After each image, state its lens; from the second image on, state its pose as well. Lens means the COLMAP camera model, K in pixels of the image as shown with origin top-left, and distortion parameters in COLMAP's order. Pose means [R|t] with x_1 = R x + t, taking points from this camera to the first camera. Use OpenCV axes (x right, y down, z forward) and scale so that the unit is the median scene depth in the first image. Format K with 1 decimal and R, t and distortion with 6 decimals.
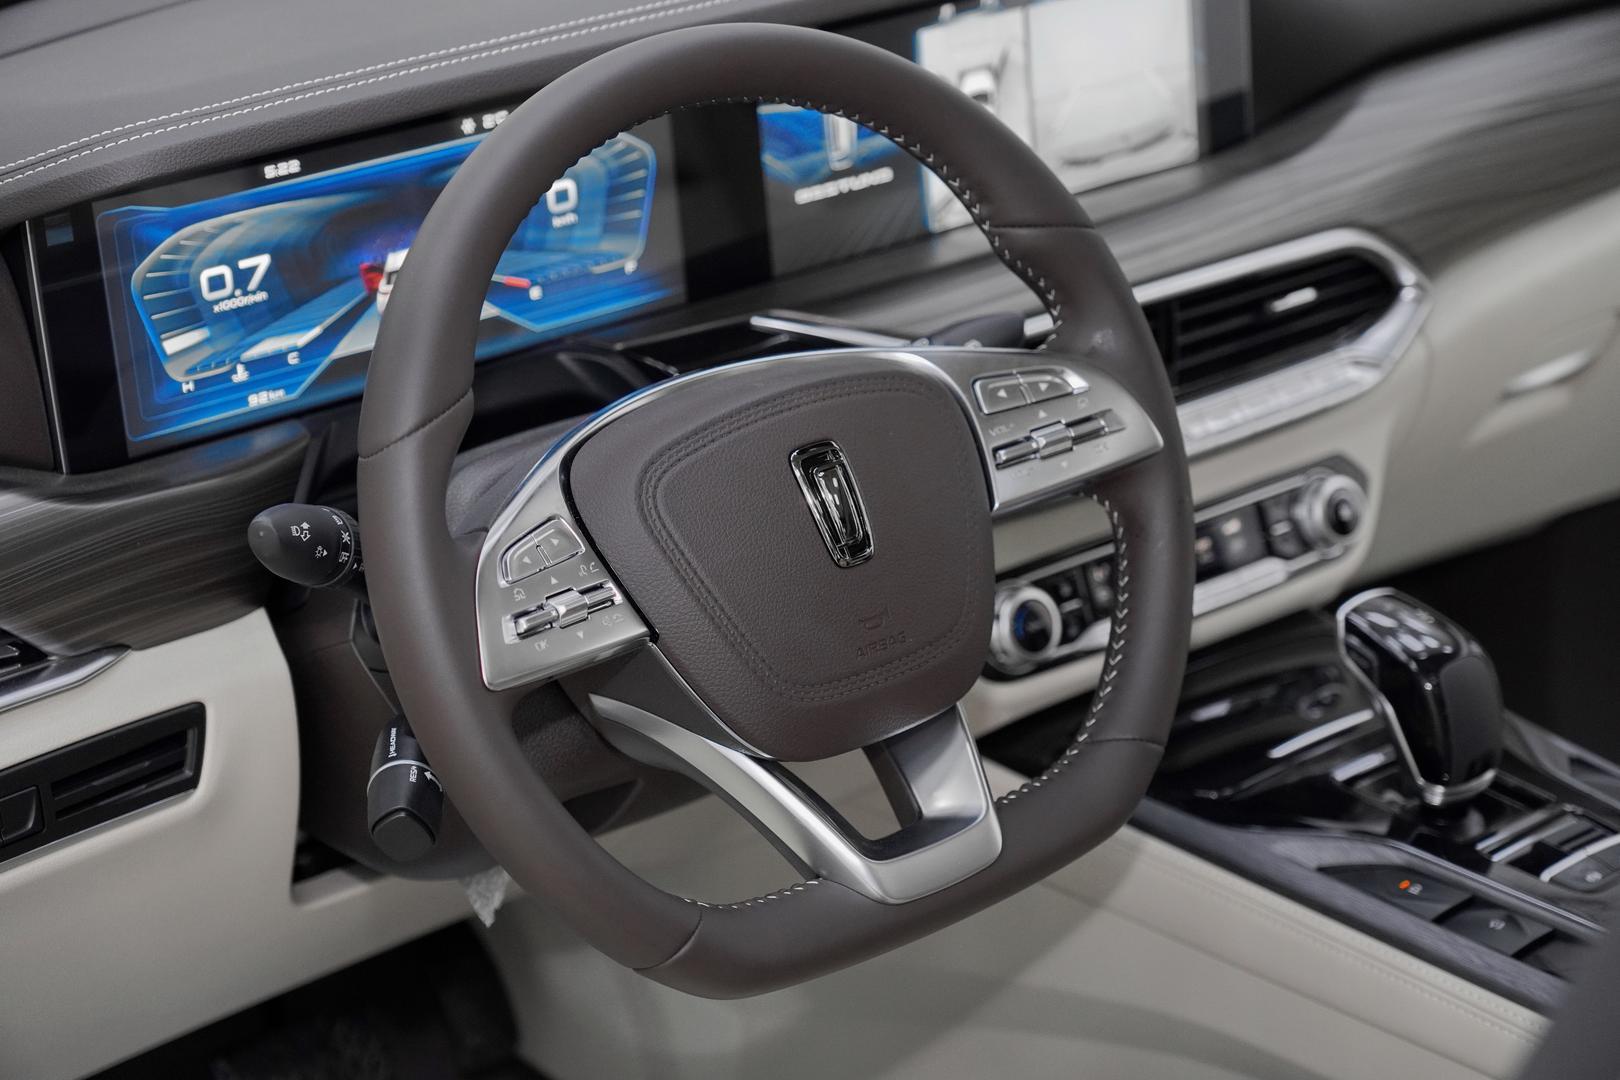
lens RADIAL K [[3671.3, 0, 810.0], [0, 3671.3, 540.0], [0, 0, 1]] dist [-0.010516, -0.141495]
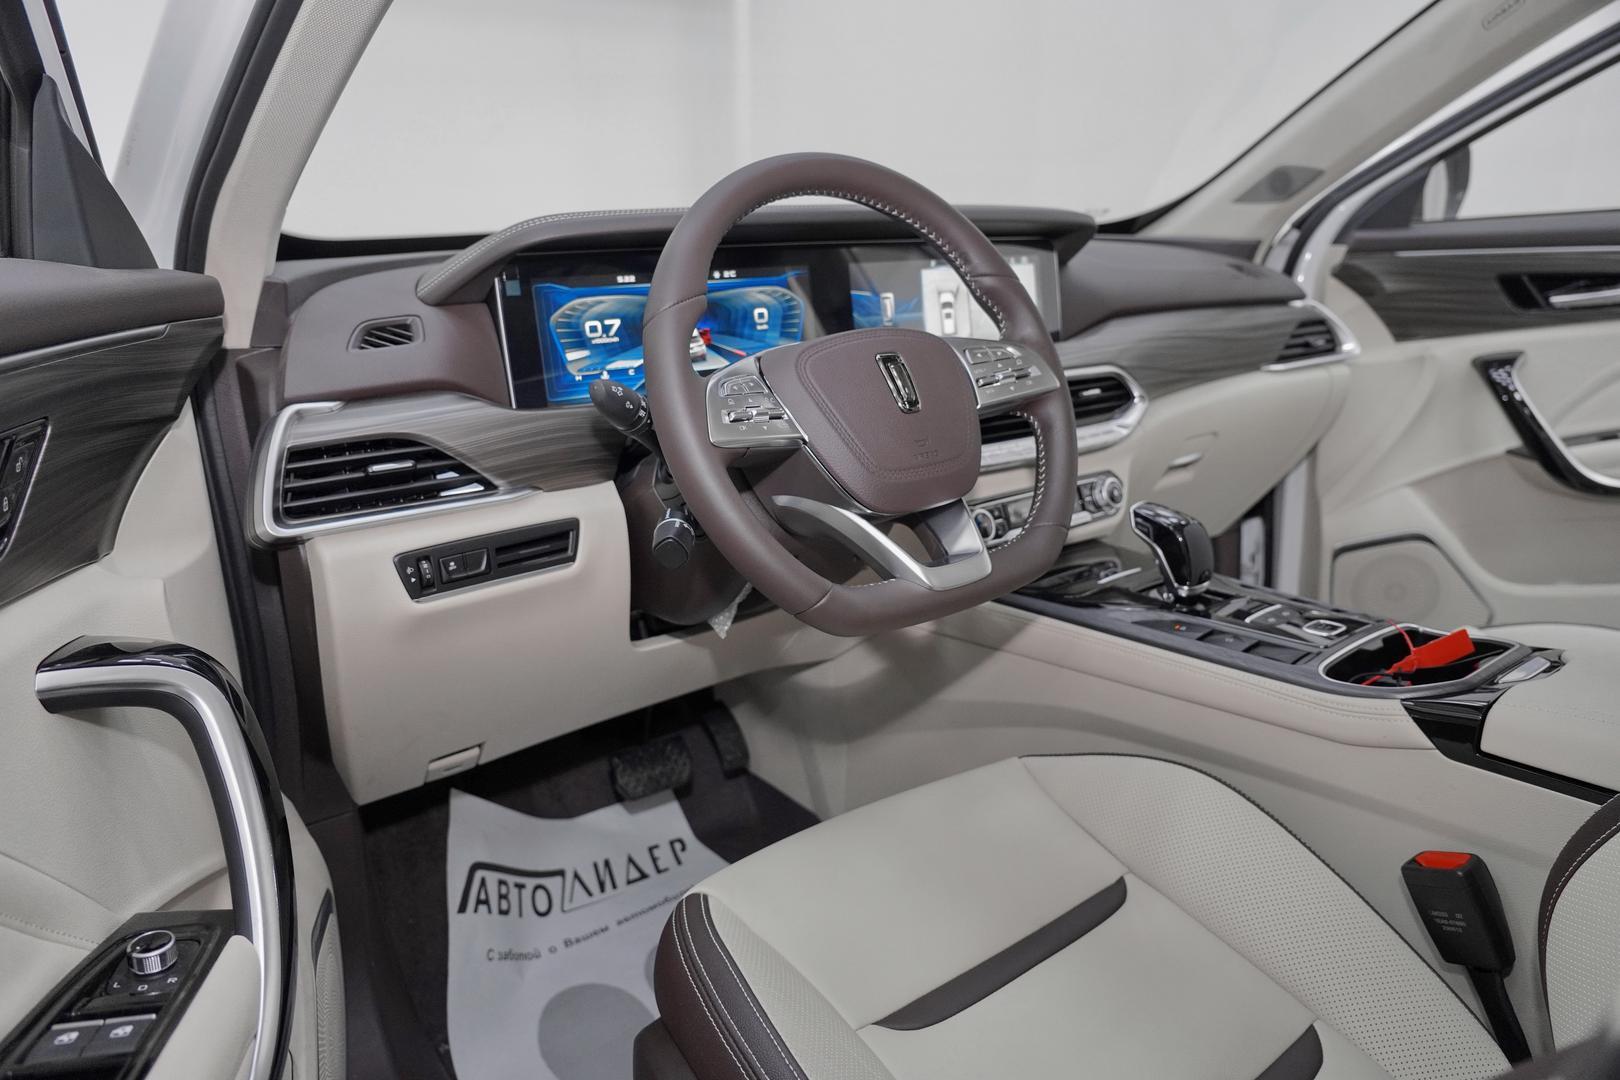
lens RADIAL K [[1091.9, 0, 810.0], [0, 1091.9, 540.0], [0, 0, 1]] dist [-0.063843, -0.000451]
pose [[0.999094, -0.018240, -0.038455, -0.017676], [0.012224, 0.988420, -0.151250, 0.141057], [0.040769, 0.150643, 0.987747, 0.411924]]
